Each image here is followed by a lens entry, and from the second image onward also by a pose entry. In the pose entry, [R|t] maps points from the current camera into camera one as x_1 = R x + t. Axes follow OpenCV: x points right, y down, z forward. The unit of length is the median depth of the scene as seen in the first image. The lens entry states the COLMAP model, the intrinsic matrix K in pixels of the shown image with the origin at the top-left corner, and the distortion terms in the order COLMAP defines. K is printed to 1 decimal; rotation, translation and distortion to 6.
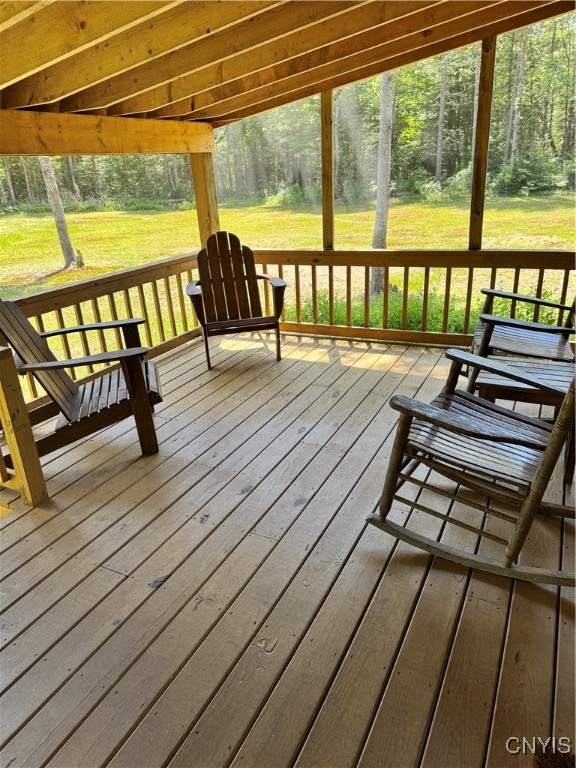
lens RADIAL K [[536.1, 0, 283.7], [0, 536.1, 386.4], [0, 0, 1]] dist [0.056230, -0.111884]
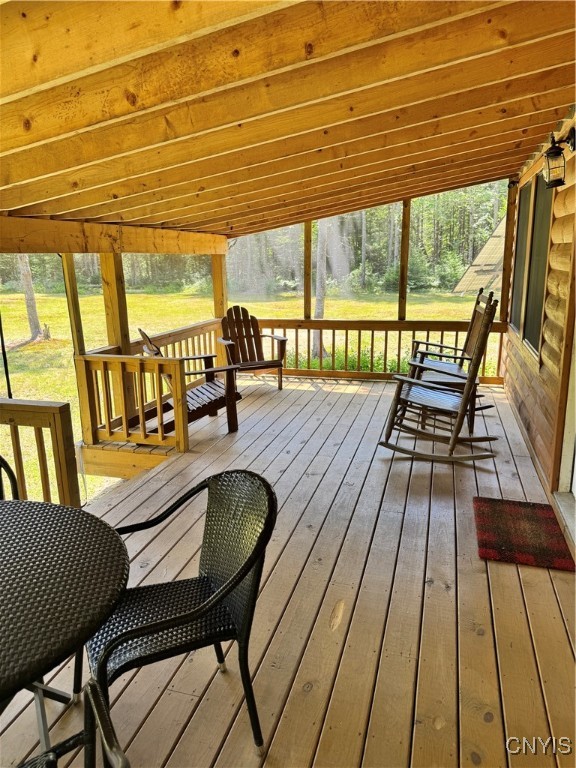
lens RADIAL K [[536.1, 0, 283.7], [0, 536.1, 386.4], [0, 0, 1]] dist [0.056230, -0.111884]
pose [[0.981524, -0.000347, 0.191339, -0.295799], [0.030449, 0.987538, -0.154405, 0.177778], [-0.188901, 0.157379, 0.969303, -0.456356]]
